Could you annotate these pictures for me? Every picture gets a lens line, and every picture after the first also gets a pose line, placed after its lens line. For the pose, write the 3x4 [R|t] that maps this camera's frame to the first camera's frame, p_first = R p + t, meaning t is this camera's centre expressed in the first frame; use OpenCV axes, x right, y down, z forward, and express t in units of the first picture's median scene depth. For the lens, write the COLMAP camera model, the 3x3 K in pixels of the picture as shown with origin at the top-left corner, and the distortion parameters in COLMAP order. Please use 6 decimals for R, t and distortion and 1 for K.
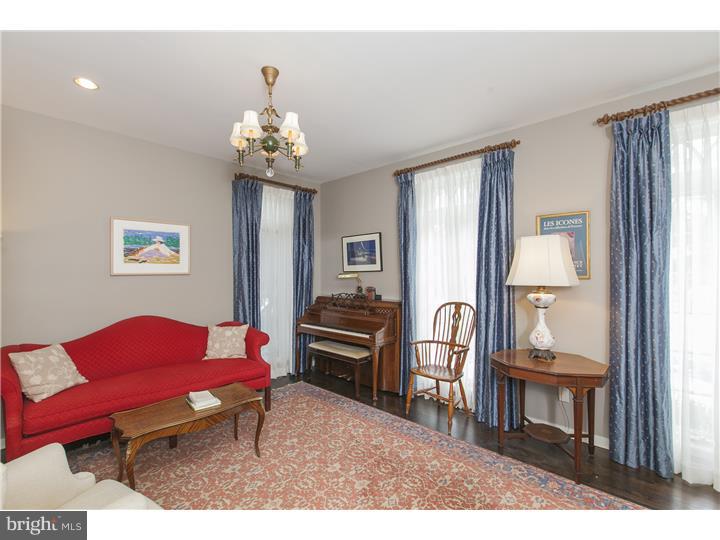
lens RADIAL K [[316.2, 0, 362.9], [0, 316.2, 272.2], [0, 0, 1]] dist [0.001333, -0.000841]
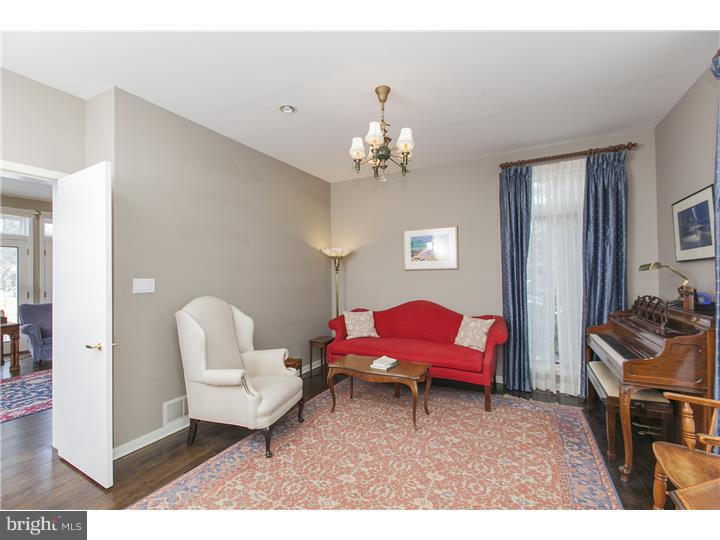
lens RADIAL K [[316.2, 0, 362.9], [0, 316.2, 272.2], [0, 0, 1]] dist [0.001333, -0.000841]
pose [[0.293983, -0.005124, -0.955797, 0.492170], [0.013719, 0.999905, -0.001141, 0.017086], [0.955712, -0.012777, 0.294025, 0.365221]]
